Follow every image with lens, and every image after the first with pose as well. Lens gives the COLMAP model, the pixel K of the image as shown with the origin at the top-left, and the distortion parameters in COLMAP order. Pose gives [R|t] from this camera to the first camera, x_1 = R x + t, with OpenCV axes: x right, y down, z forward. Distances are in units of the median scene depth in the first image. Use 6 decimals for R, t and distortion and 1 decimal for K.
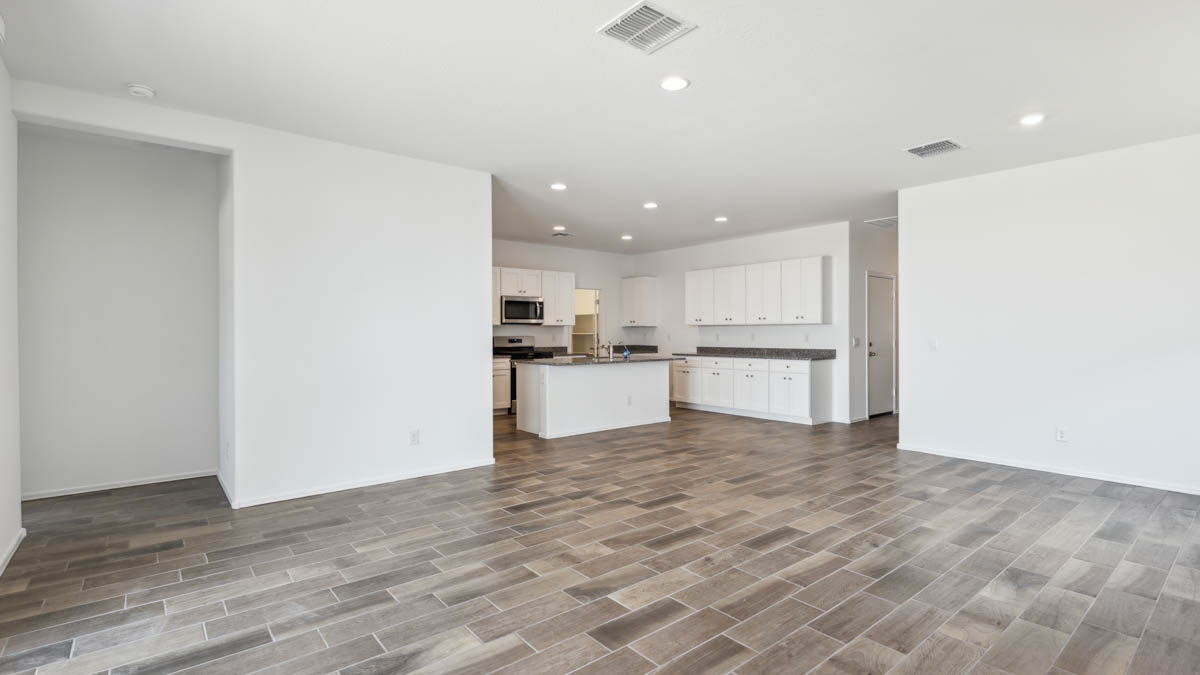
lens RADIAL K [[549.7, 0, 594.6], [0, 549.7, 335.3], [0, 0, 1]] dist [0.000511, 0.000629]
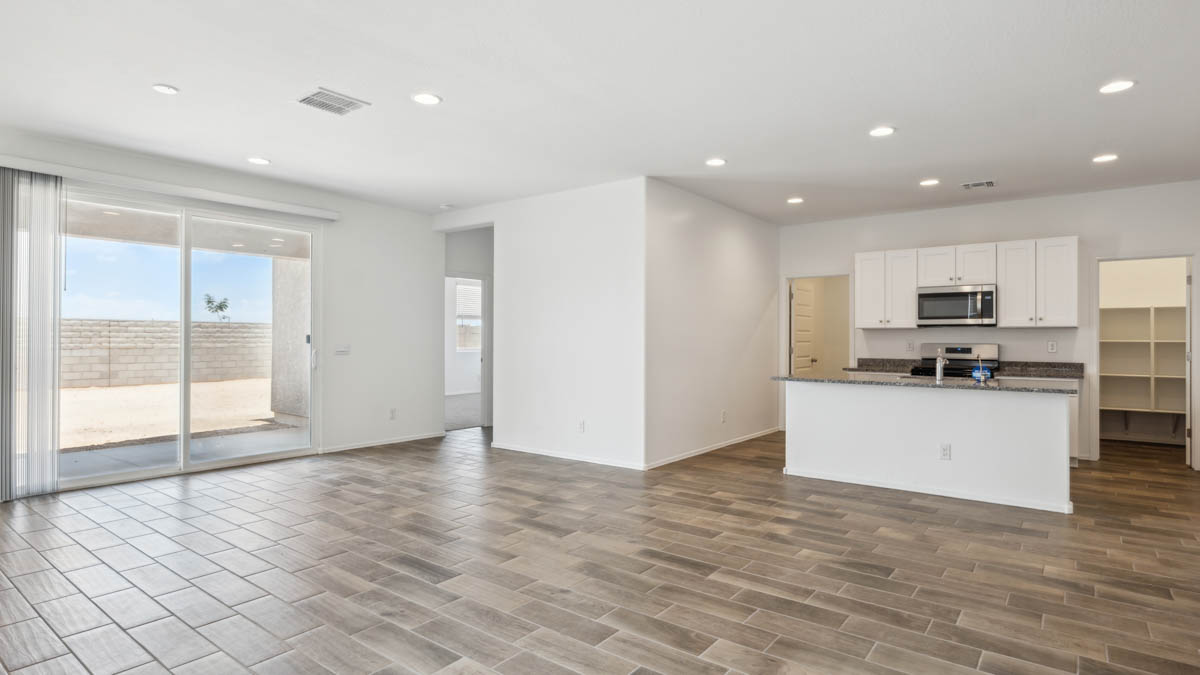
lens RADIAL K [[608.2, 0, 598.0], [0, 608.2, 342.0], [0, 0, 1]] dist [0.002359, 0.000683]
pose [[0.239705, 0.008175, -0.970811, 1.110278], [-0.008948, 0.999941, 0.006211, -0.002876], [0.970805, 0.007198, 0.239764, 0.857181]]
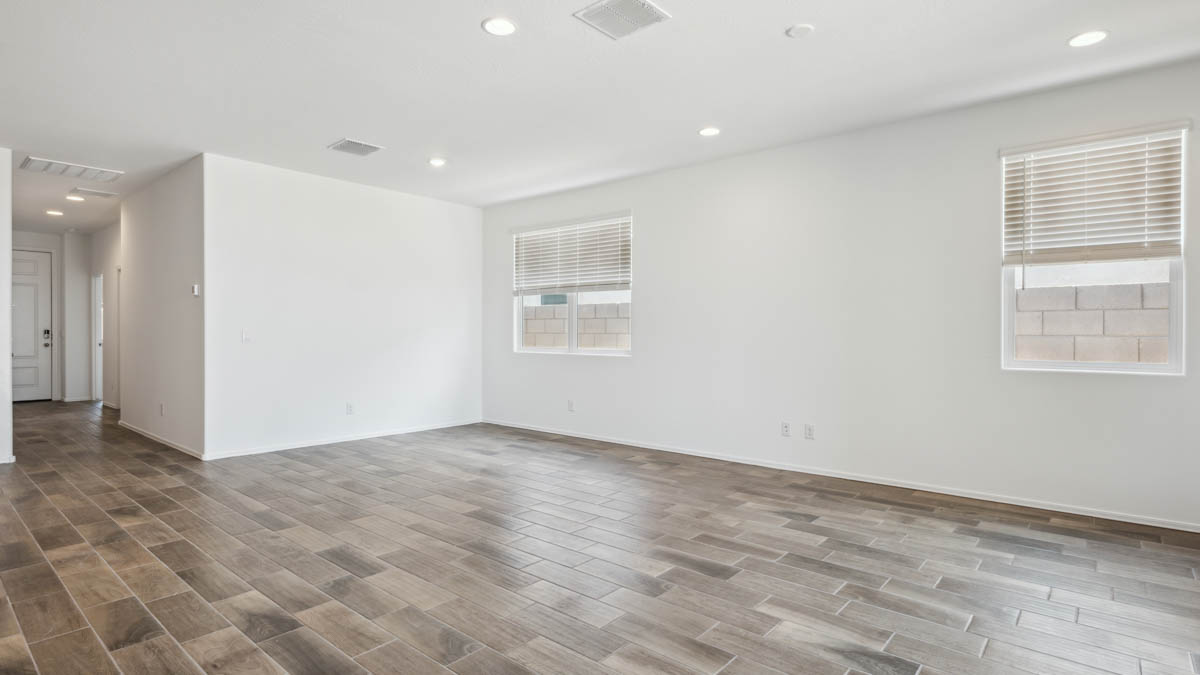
lens RADIAL K [[608.2, 0, 593.4], [0, 608.2, 328.0], [0, 0, 1]] dist [0.002359, 0.000683]
pose [[-0.180252, 0.009027, 0.983579, -0.679236], [0.001564, 0.999959, -0.008891, 0.019237], [-0.983619, -0.000064, -0.180259, 0.845620]]
